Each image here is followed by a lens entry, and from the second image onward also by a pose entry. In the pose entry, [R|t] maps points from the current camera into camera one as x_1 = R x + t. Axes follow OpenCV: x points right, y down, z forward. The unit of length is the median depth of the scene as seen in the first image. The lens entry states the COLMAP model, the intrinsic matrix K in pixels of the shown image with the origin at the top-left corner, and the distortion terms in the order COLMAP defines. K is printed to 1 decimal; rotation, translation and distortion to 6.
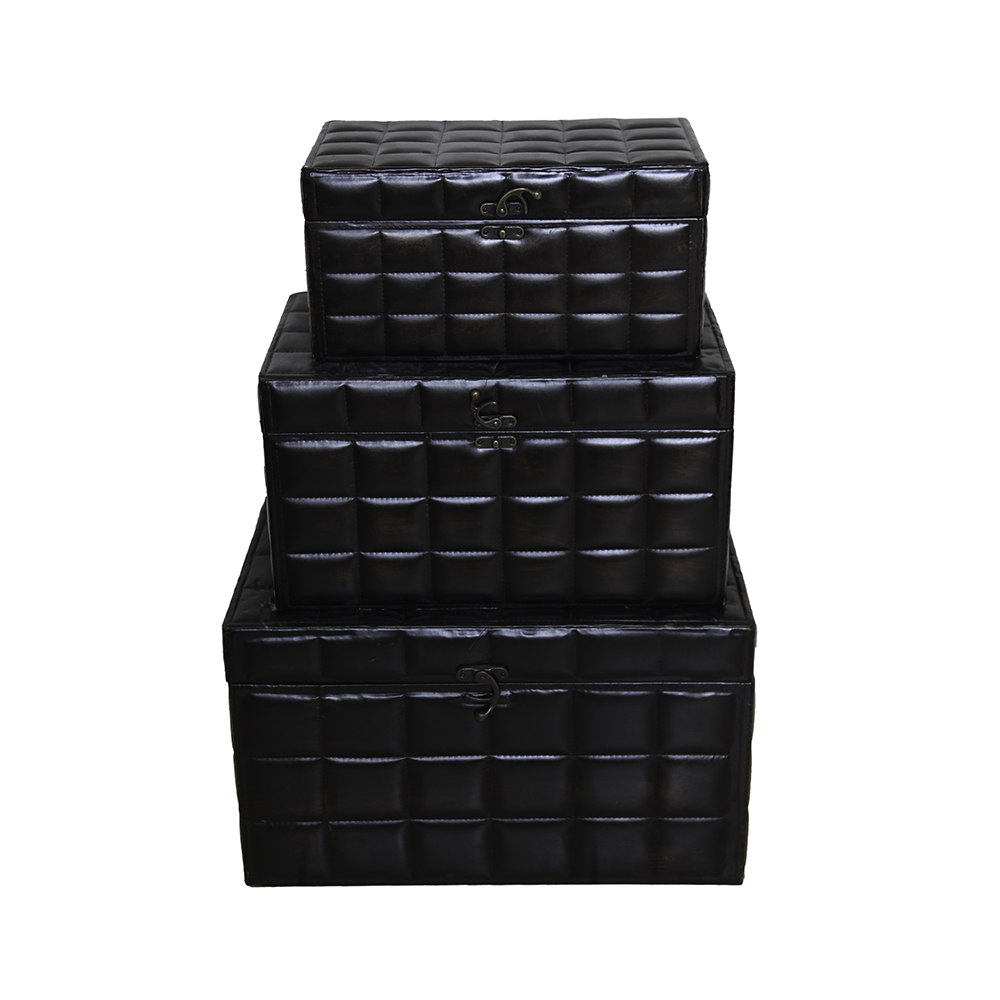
lens RADIAL K [[1809.9, 0, 492.1], [0, 1809.9, 517.0], [0, 0, 1]] dist [0.087784, 0.000000]
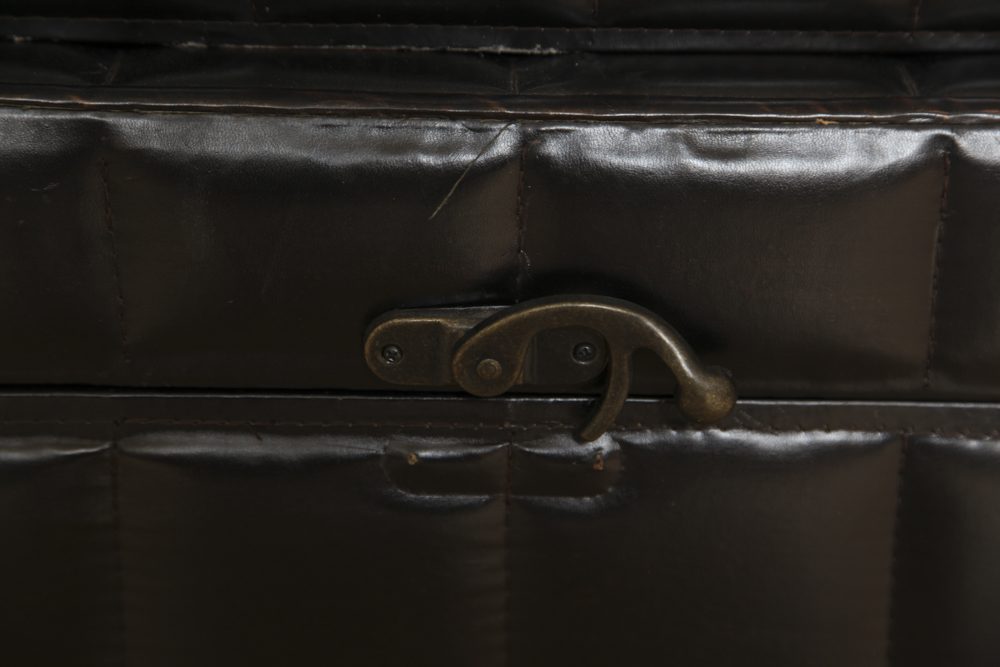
lens RADIAL K [[2388.0, 0, 495.3], [0, 2388.0, 331.2], [0, 0, 1]] dist [0.380704, 0.000000]
pose [[0.998869, 0.019148, 0.043519, -0.036149], [-0.018796, 0.999787, -0.008471, 0.189731], [-0.043672, 0.007643, 0.999017, 1.570955]]
